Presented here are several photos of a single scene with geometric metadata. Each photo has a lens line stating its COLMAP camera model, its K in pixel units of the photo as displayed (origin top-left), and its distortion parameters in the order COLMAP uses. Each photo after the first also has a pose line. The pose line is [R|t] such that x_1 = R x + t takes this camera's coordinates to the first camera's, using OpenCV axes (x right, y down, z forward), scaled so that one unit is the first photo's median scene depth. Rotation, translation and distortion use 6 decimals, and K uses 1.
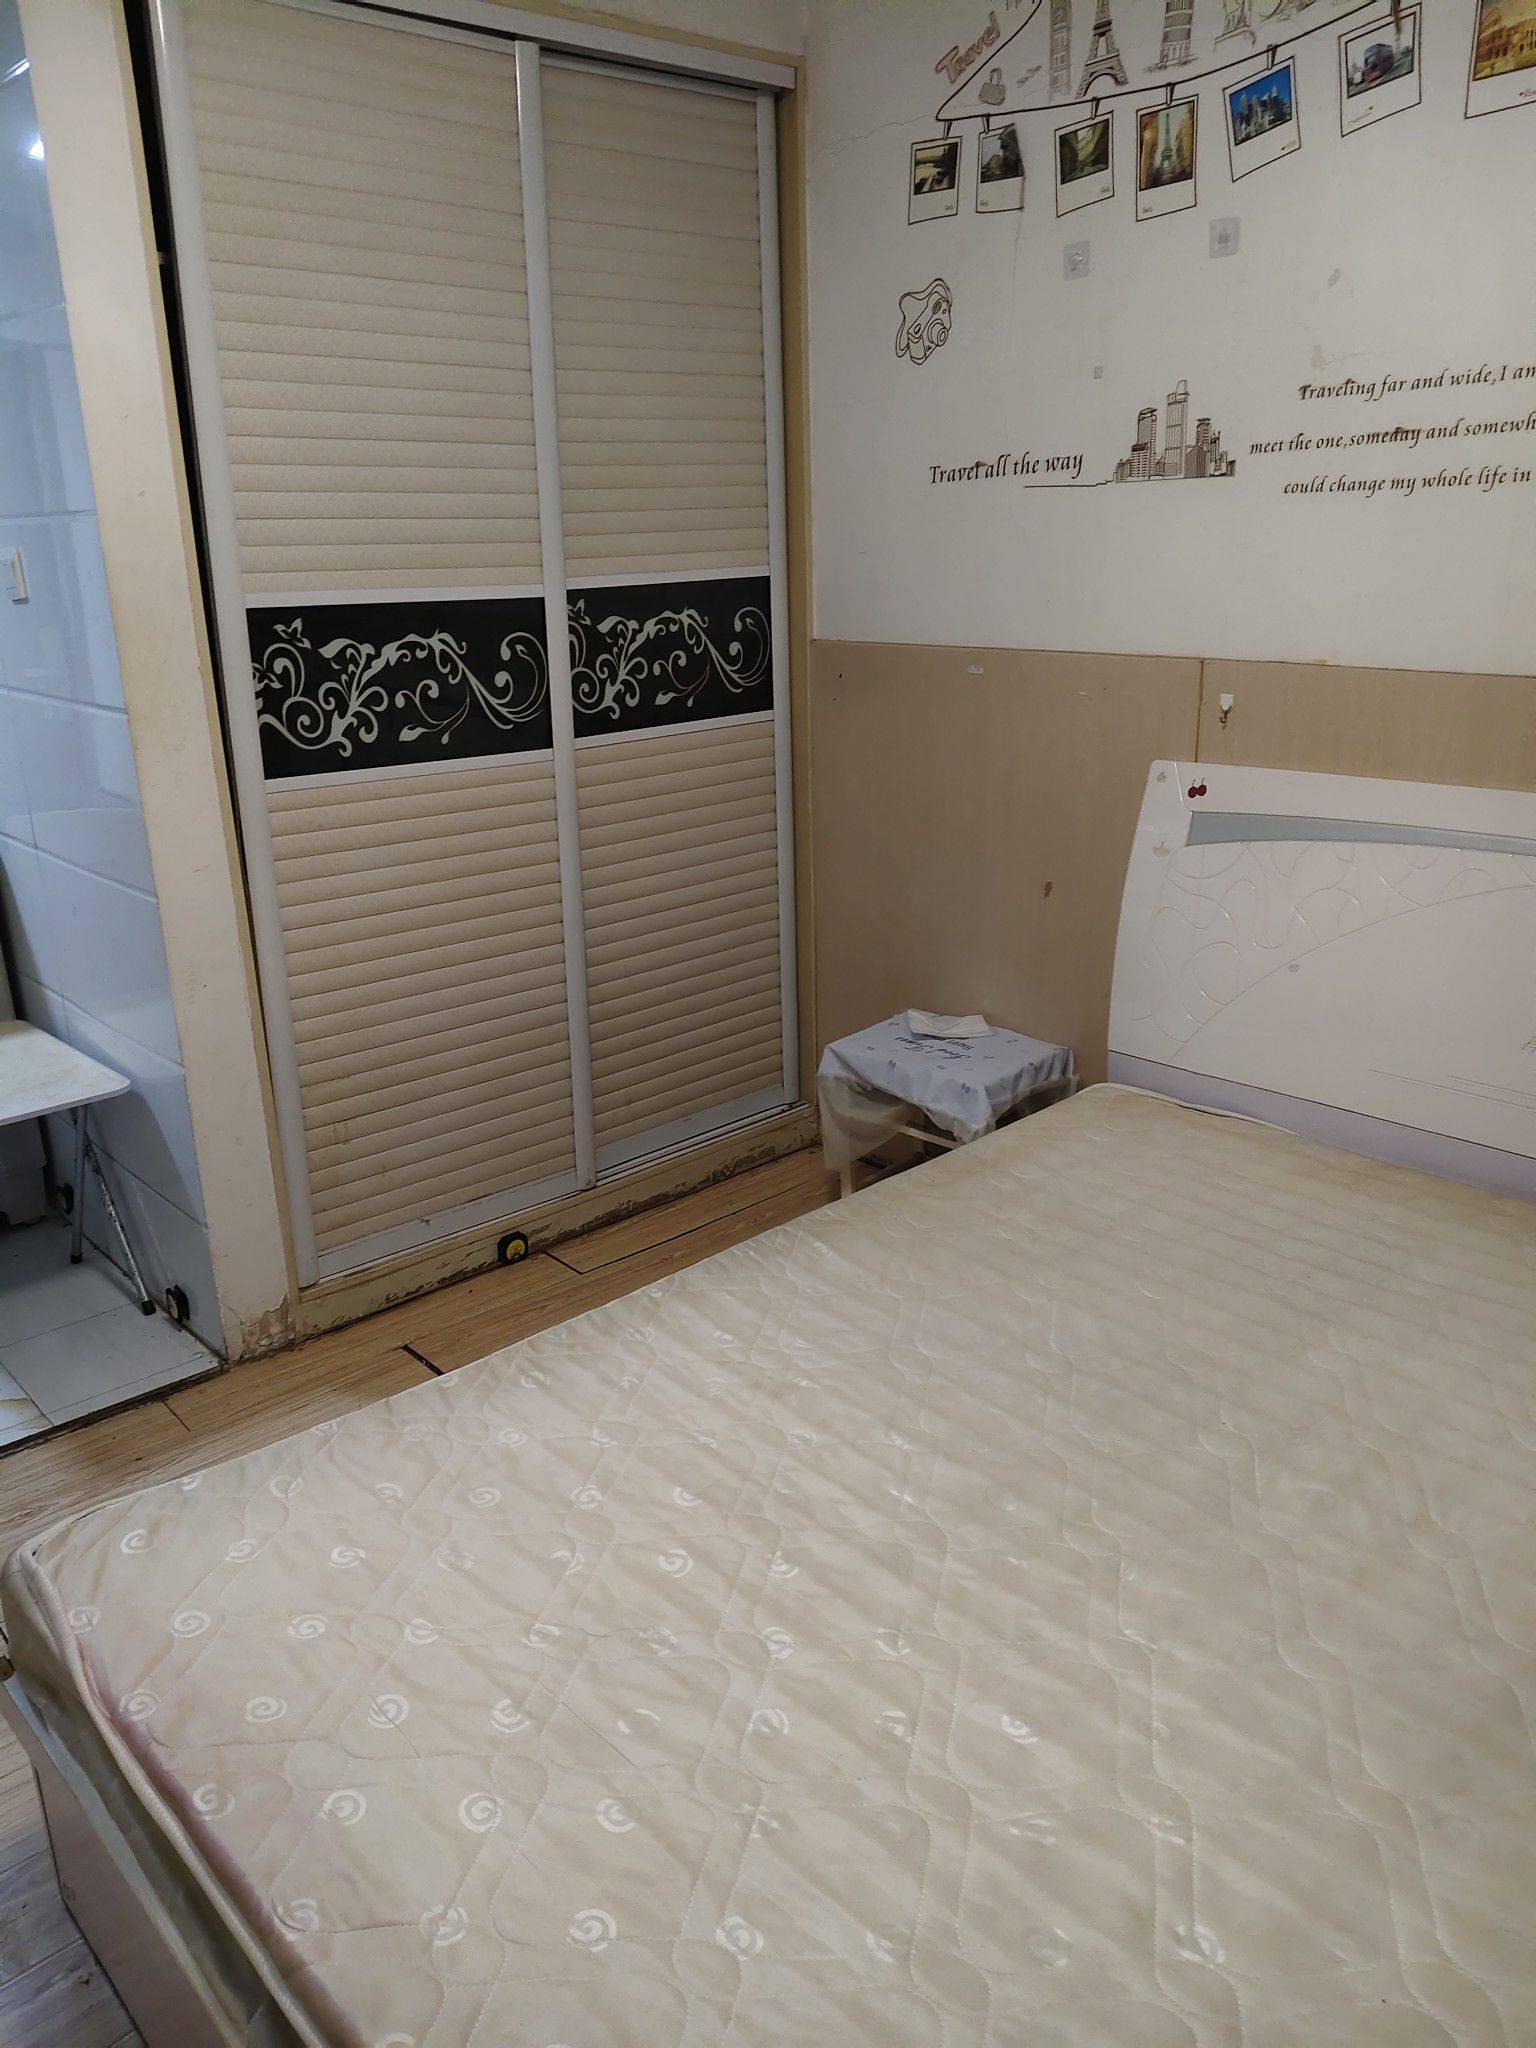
lens RADIAL K [[1560.2, 0, 777.7], [0, 1560.2, 1017.7], [0, 0, 1]] dist [0.043211, -0.056826]
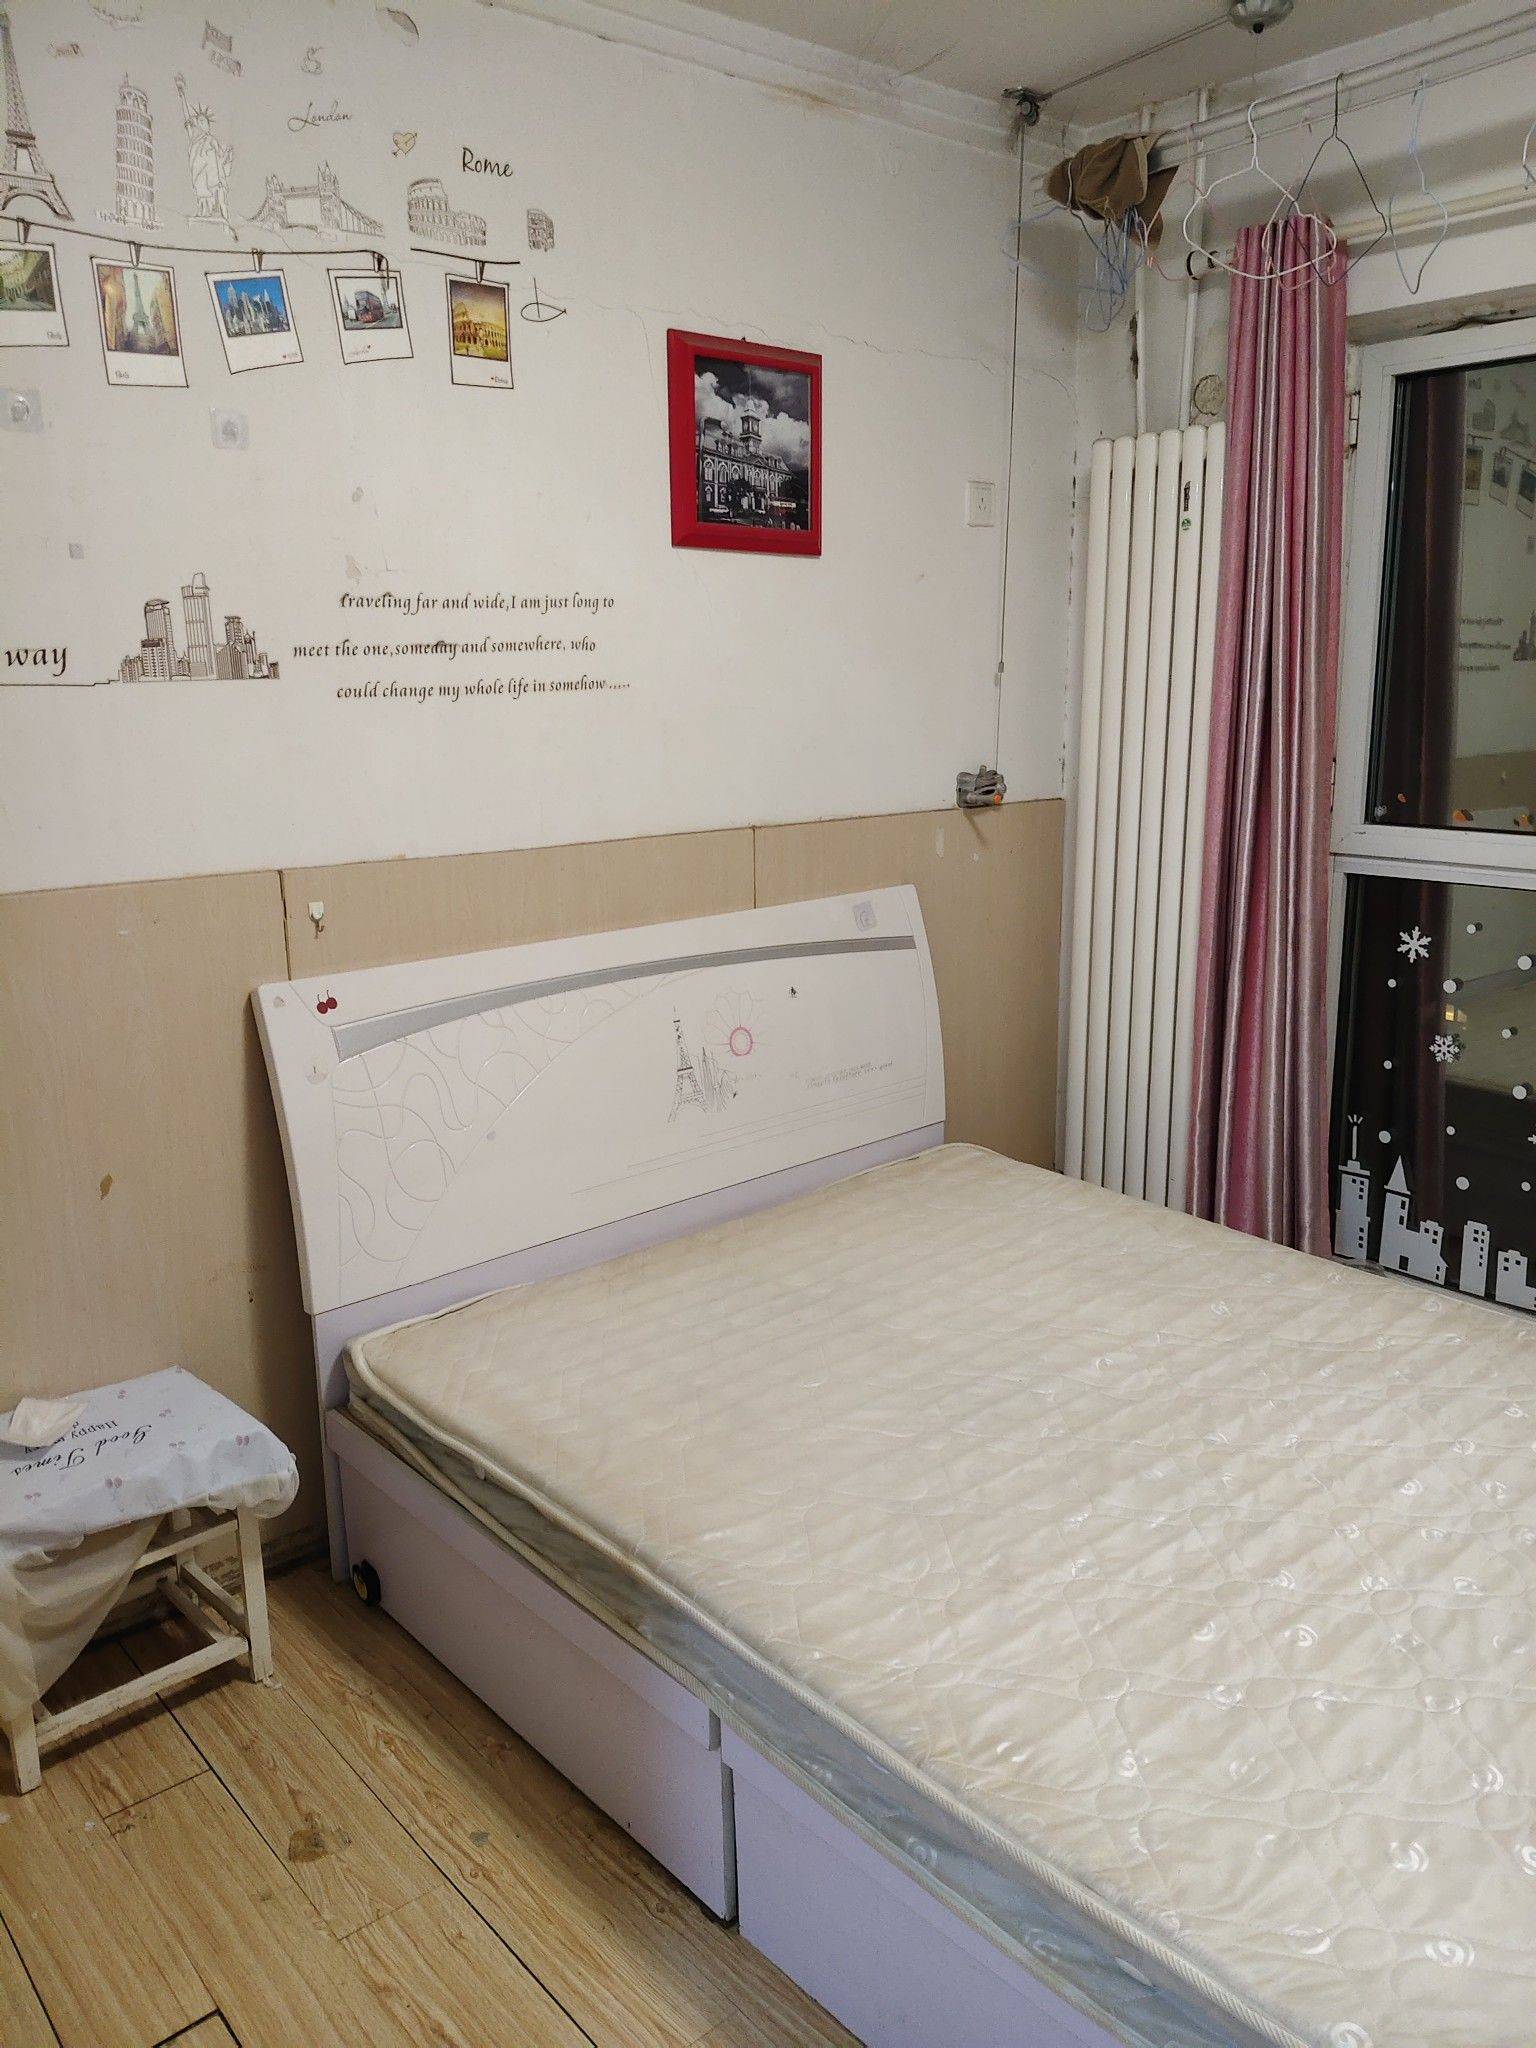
lens RADIAL K [[1528.9, 0, 768.0], [0, 1528.9, 1024.0], [0, 0, 1]] dist [0.043012, -0.081064]
pose [[0.013433, -0.199141, 0.979879, -0.685806], [0.313995, 0.931236, 0.184951, -0.242879], [-0.949330, 0.305193, 0.075039, 0.754211]]
